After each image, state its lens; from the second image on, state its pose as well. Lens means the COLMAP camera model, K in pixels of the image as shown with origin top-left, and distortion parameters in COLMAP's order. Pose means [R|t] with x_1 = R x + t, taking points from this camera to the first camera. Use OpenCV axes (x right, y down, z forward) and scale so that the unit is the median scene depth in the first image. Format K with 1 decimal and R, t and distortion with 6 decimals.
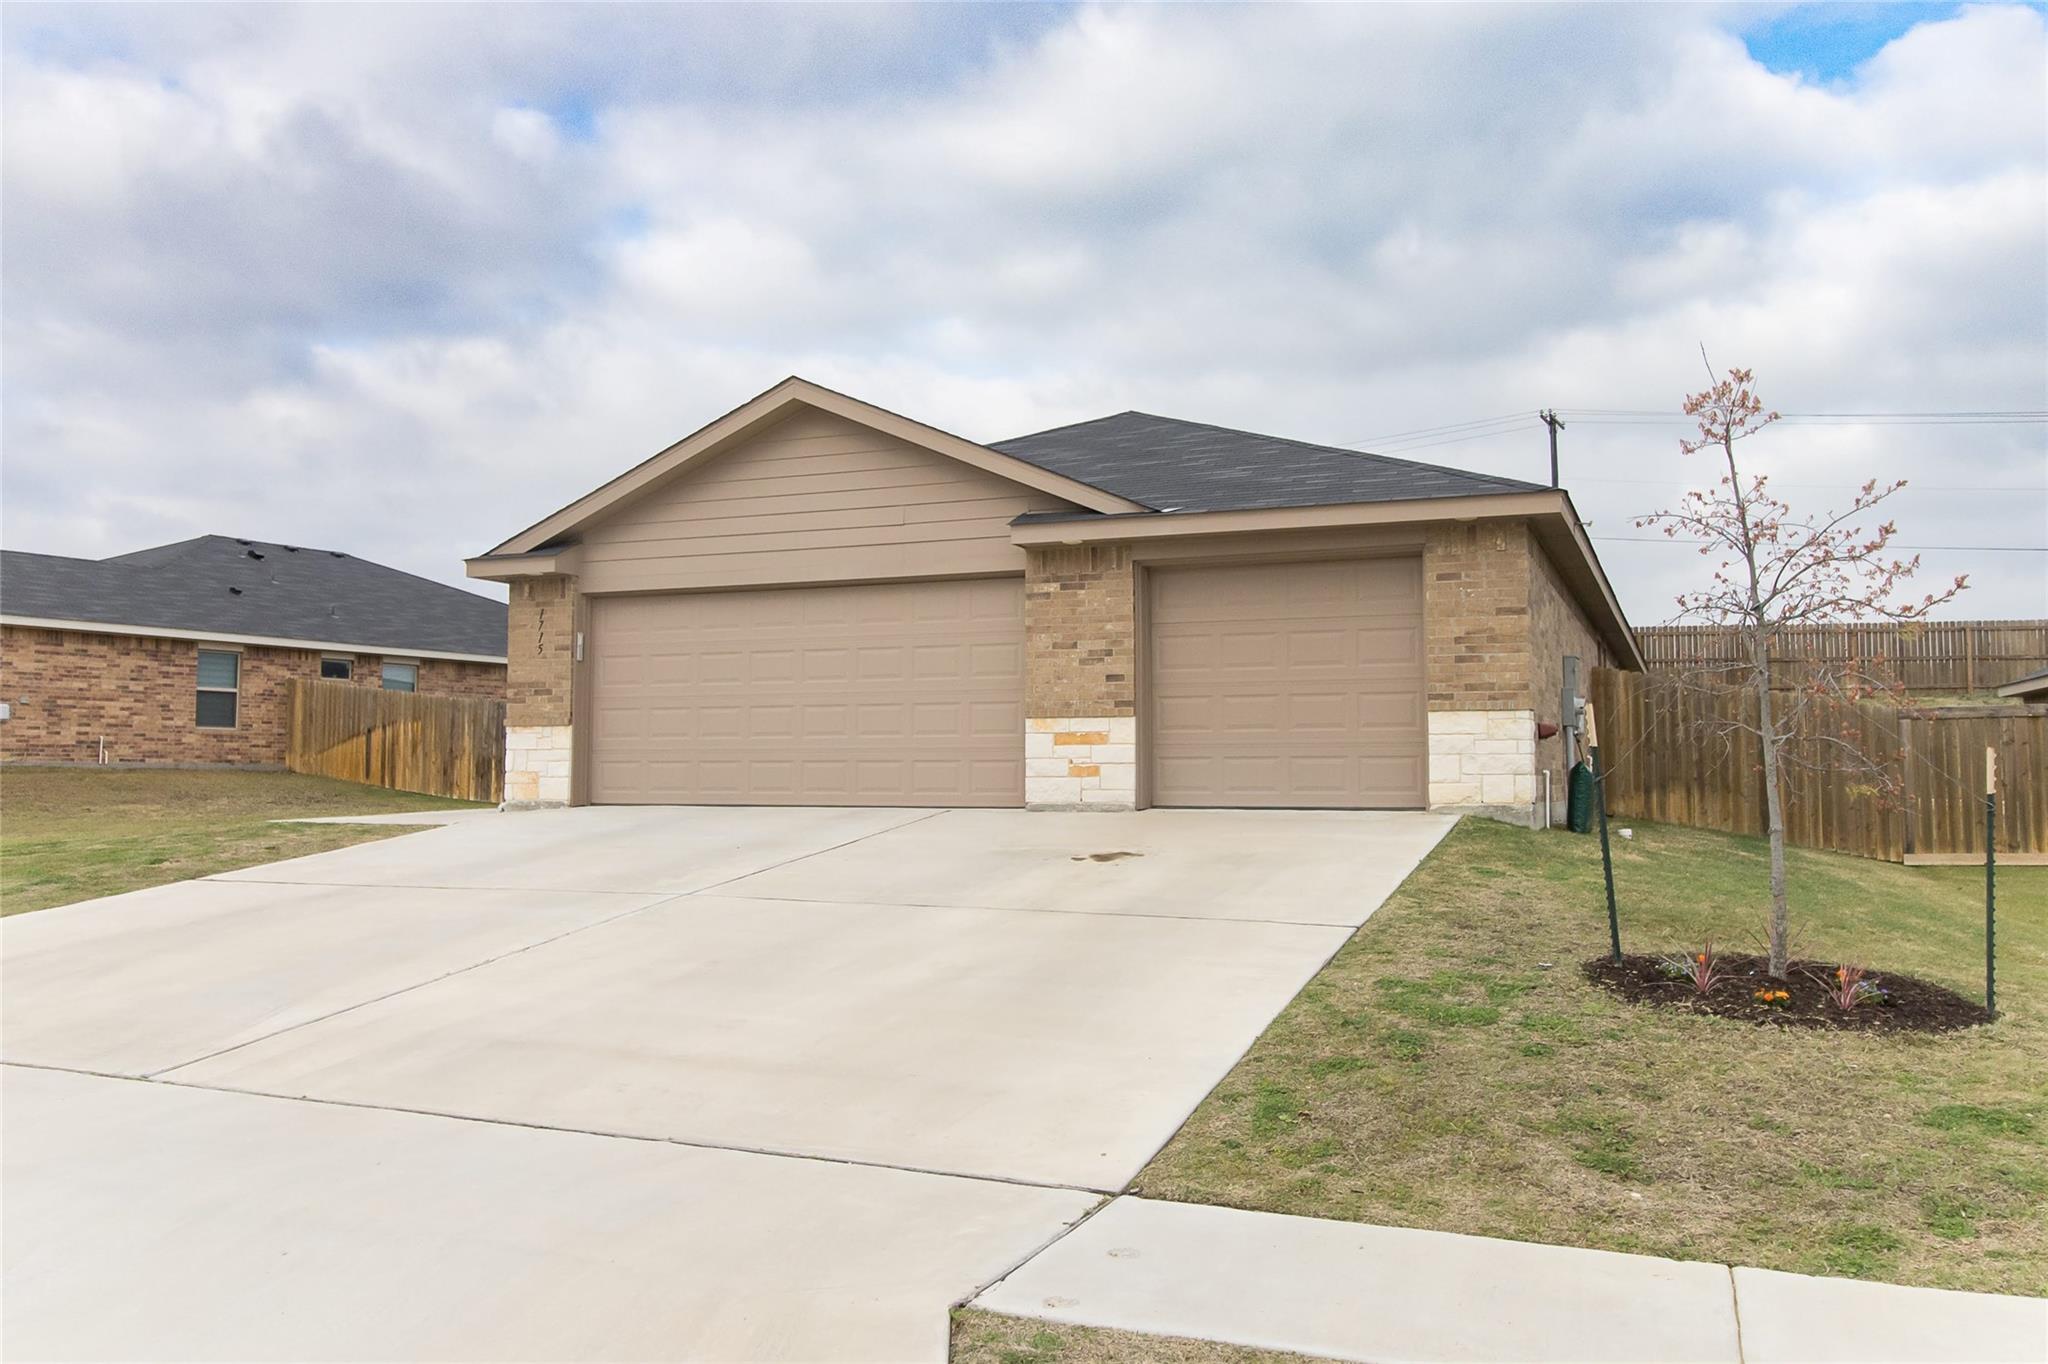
lens RADIAL K [[1592.7, 0, 1024.0], [0, 1592.7, 682.0], [0, 0, 1]] dist [0.002329, 0.000977]
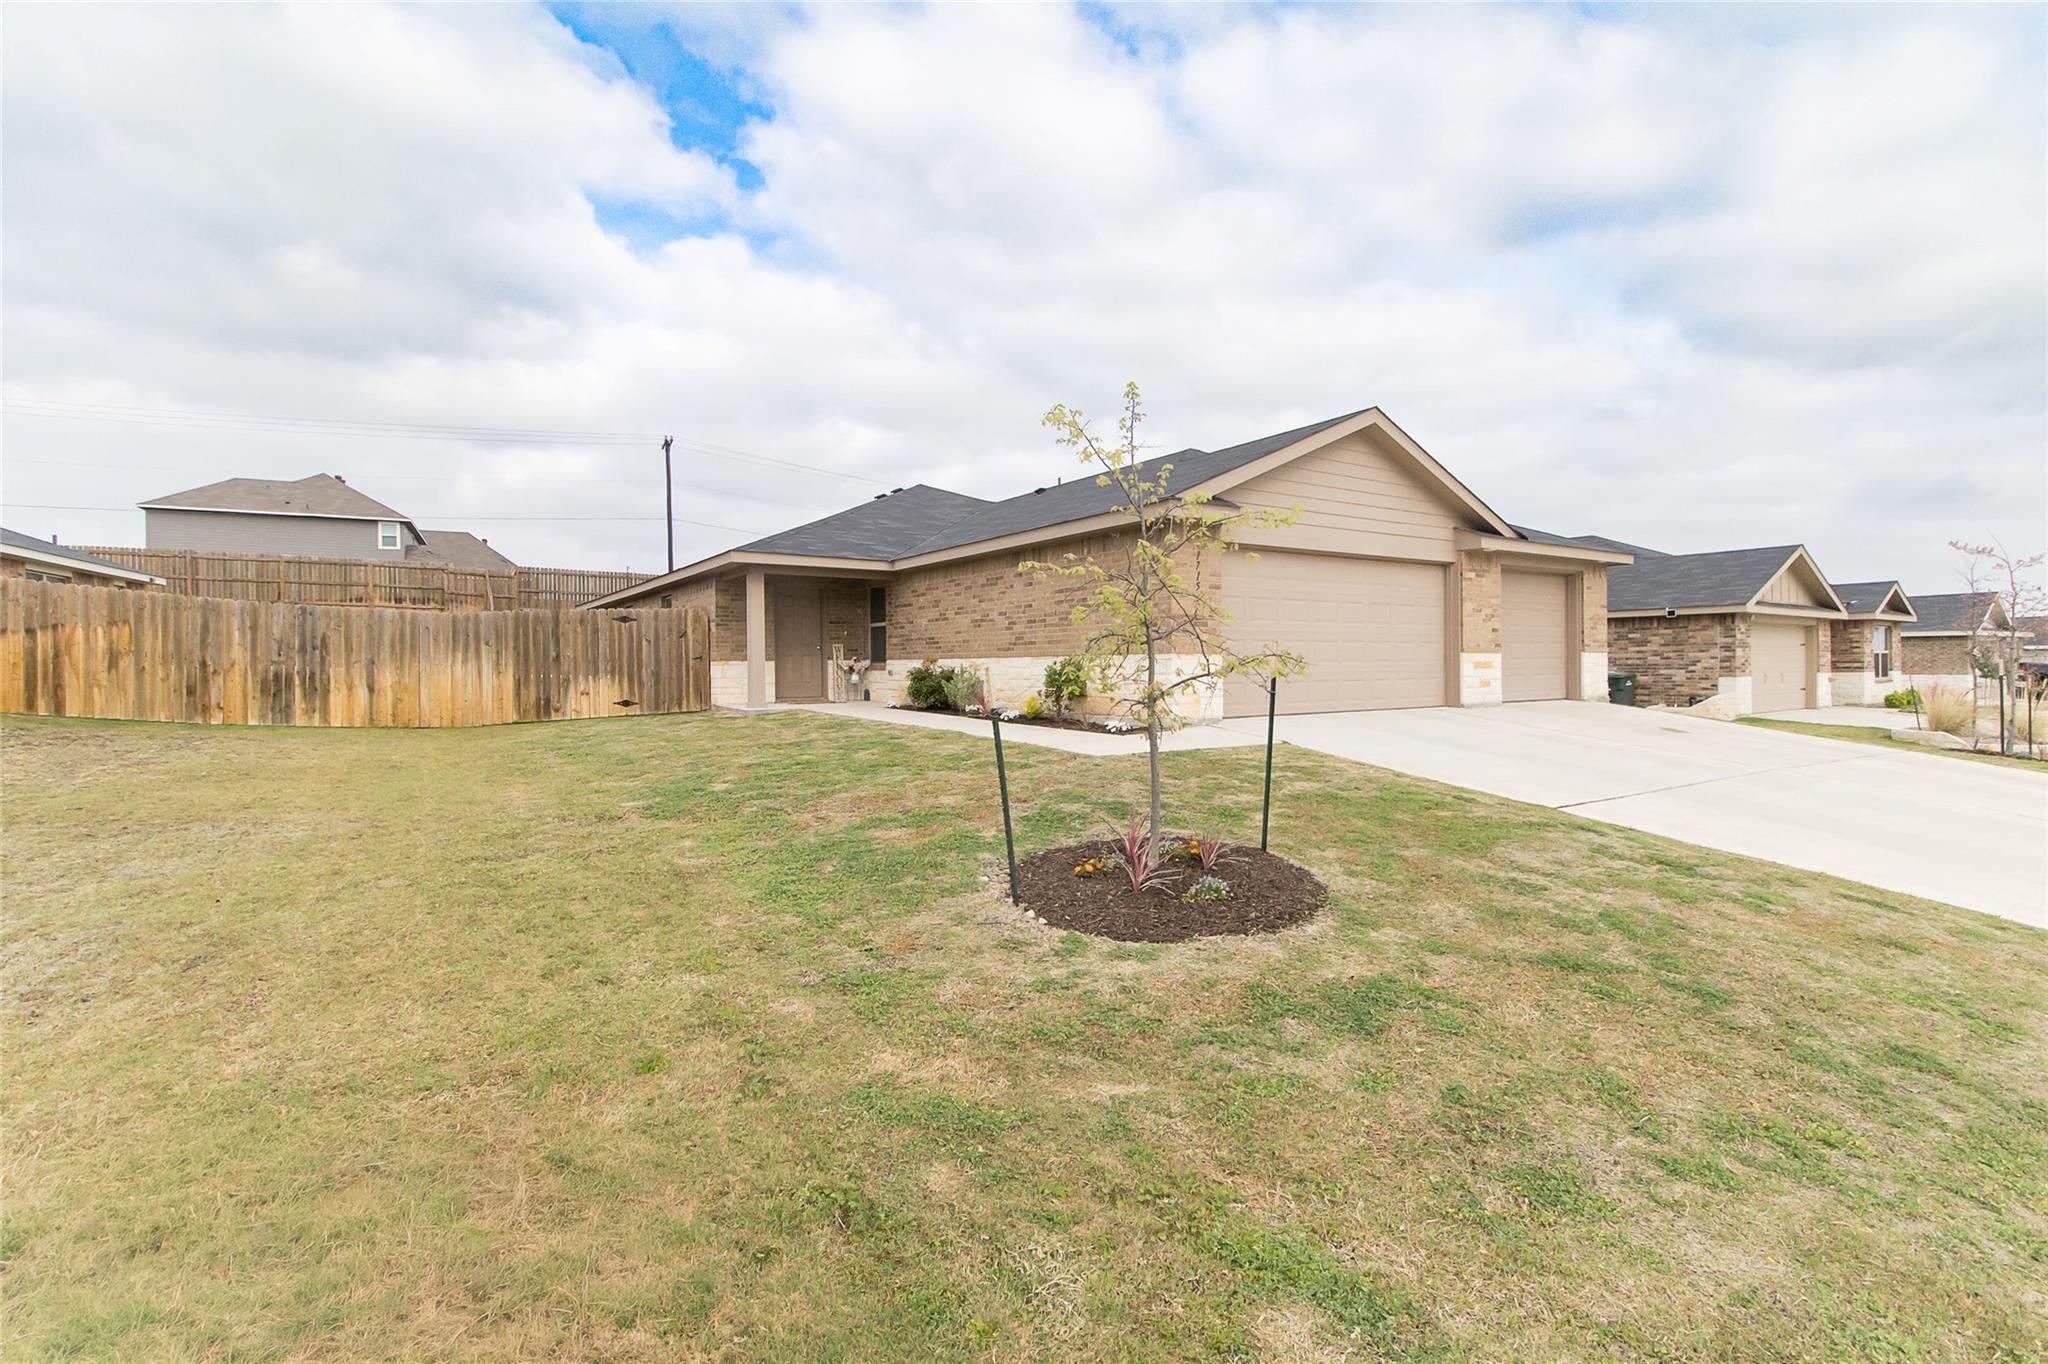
lens RADIAL K [[956.0, 0, 1033.7], [0, 956.0, 671.0], [0, 0, 1]] dist [0.000191, 0.000346]
pose [[0.558598, -0.012520, 0.829344, -1.079874], [-0.041874, 0.998185, 0.043272, 0.017413], [-0.828381, -0.058900, 0.557060, 0.817865]]
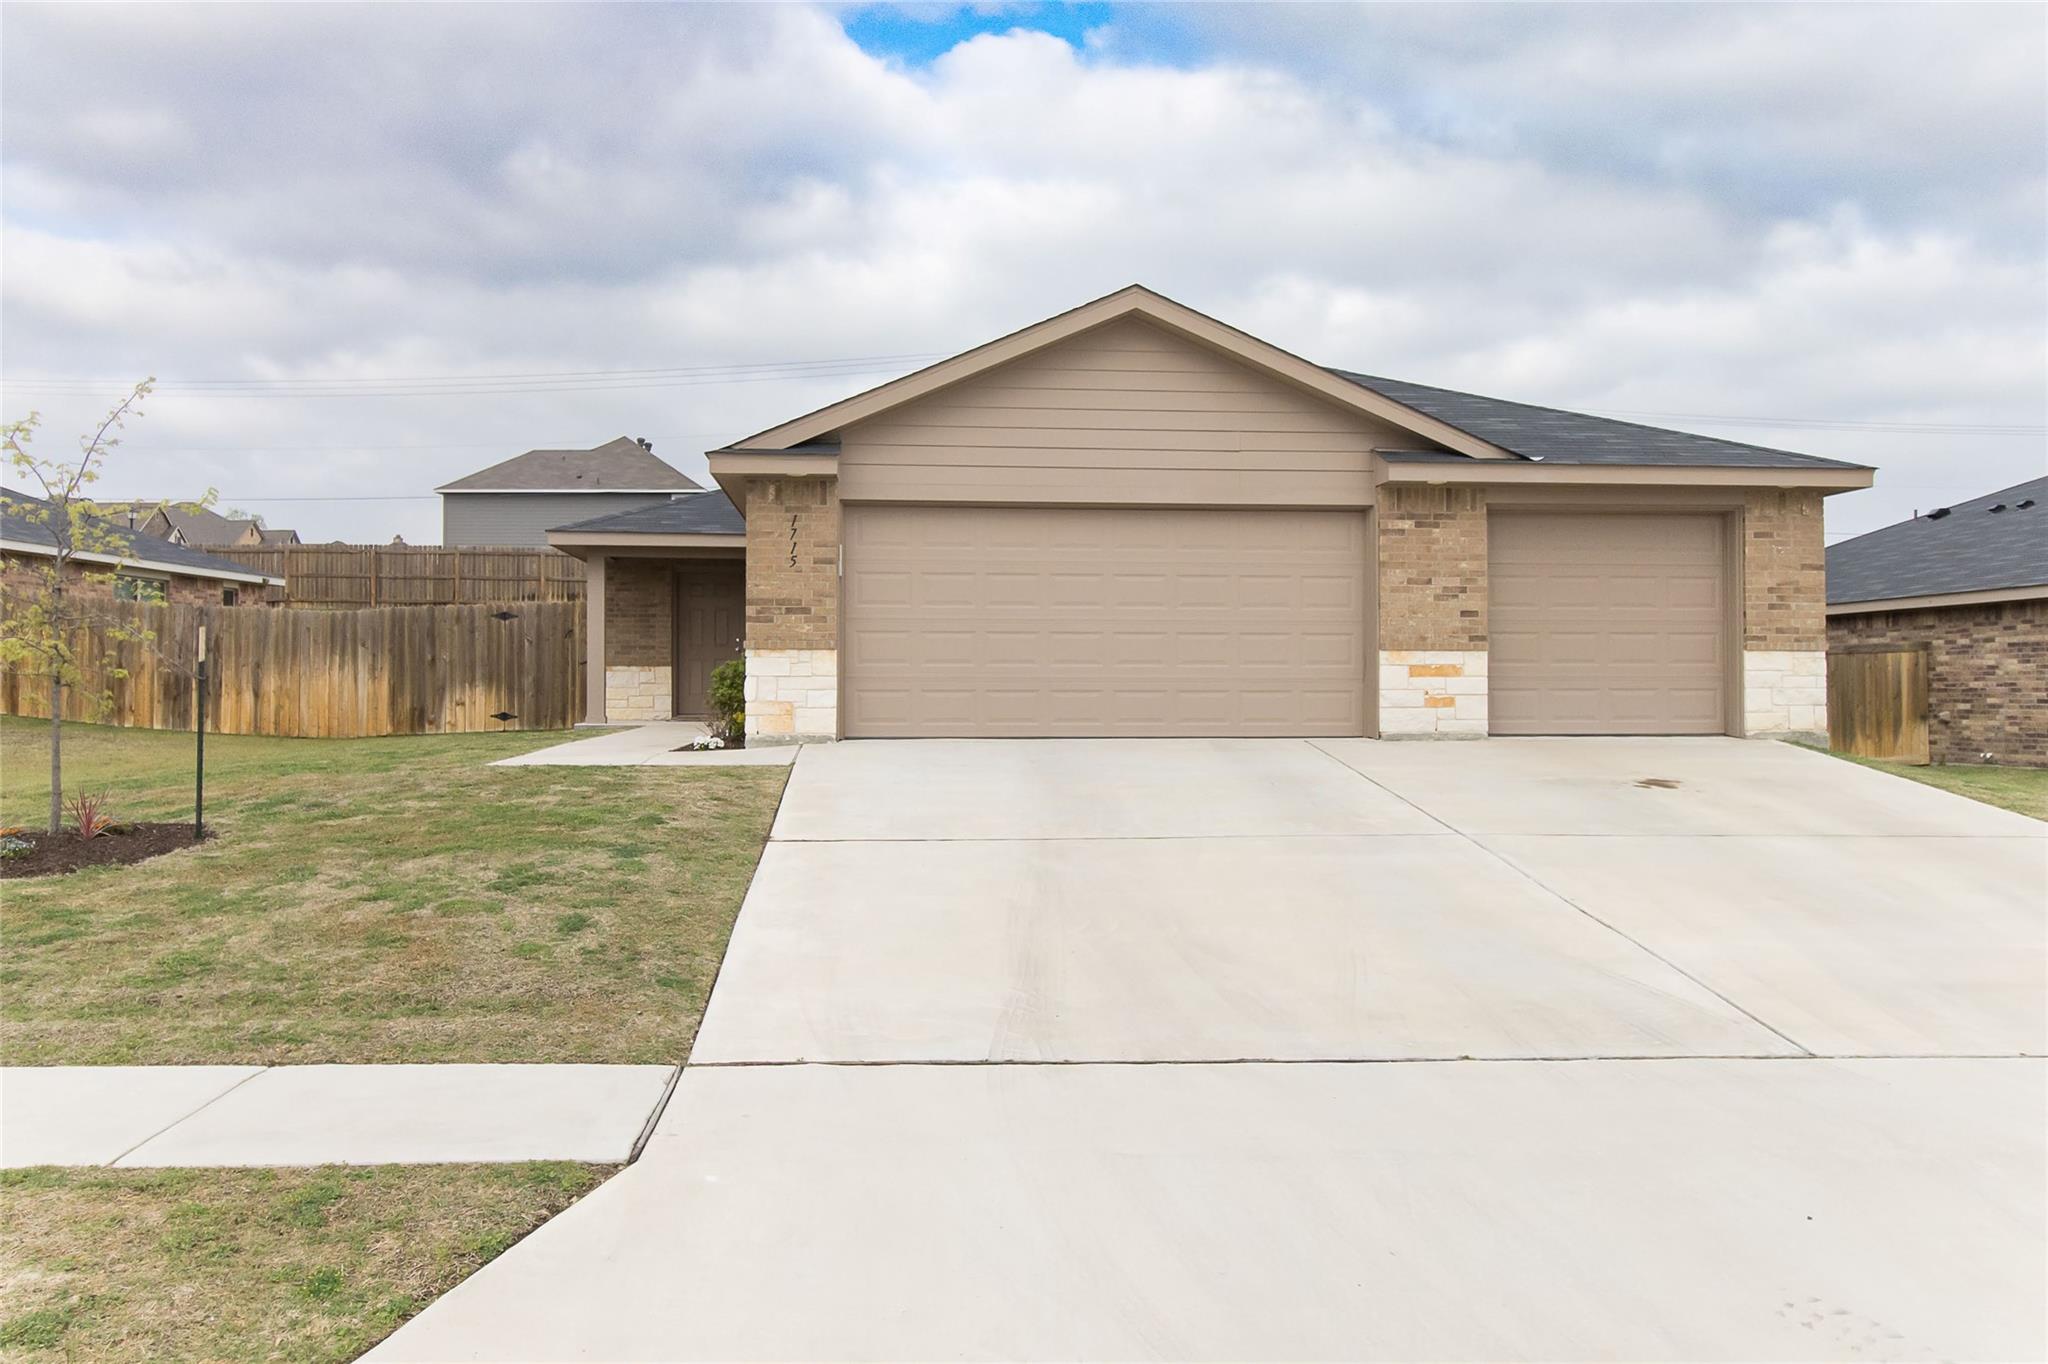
lens RADIAL K [[1639.2, 0, 1024.0], [0, 1639.2, 682.0], [0, 0, 1]] dist [0.002331, 0.000796]
pose [[0.888811, 0.002687, 0.458266, -0.691936], [-0.027741, 0.998464, 0.047951, -0.001396], [-0.457433, -0.055332, 0.887521, 0.164165]]
